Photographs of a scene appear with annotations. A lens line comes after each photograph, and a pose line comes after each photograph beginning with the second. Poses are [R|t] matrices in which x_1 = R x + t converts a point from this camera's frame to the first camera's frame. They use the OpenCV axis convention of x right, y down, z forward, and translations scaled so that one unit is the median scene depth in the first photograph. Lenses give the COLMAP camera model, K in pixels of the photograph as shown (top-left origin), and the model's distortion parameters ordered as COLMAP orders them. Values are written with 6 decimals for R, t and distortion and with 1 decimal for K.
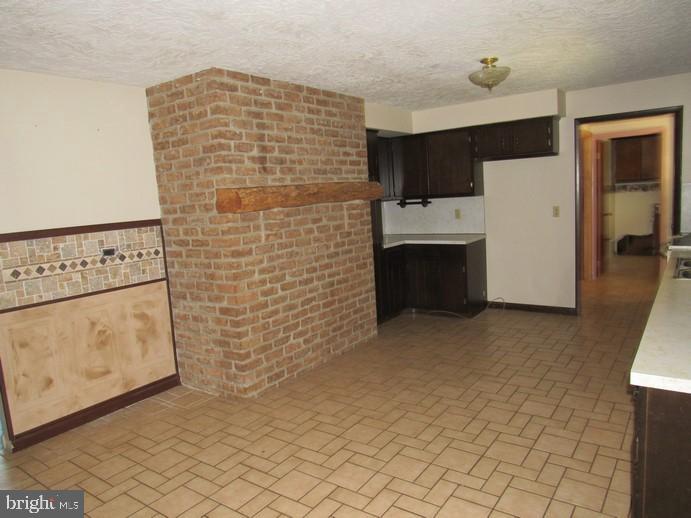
lens RADIAL K [[495.3, 0, 342.9], [0, 495.3, 260.4], [0, 0, 1]] dist [-0.018766, 0.000318]
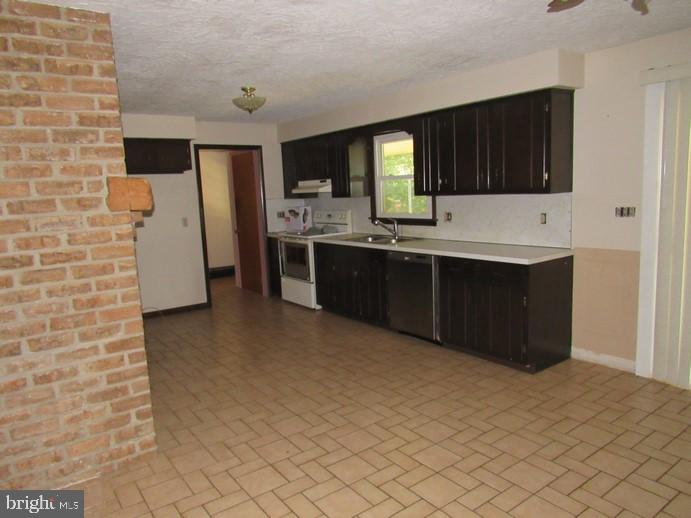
lens RADIAL K [[495.3, 0, 341.5], [0, 495.3, 258.5], [0, 0, 1]] dist [-0.018766, 0.000318]
pose [[0.308516, -0.078157, 0.948003, -0.810847], [0.146835, 0.988586, 0.033717, -0.000527], [-0.939818, 0.128798, 0.316471, 0.442979]]
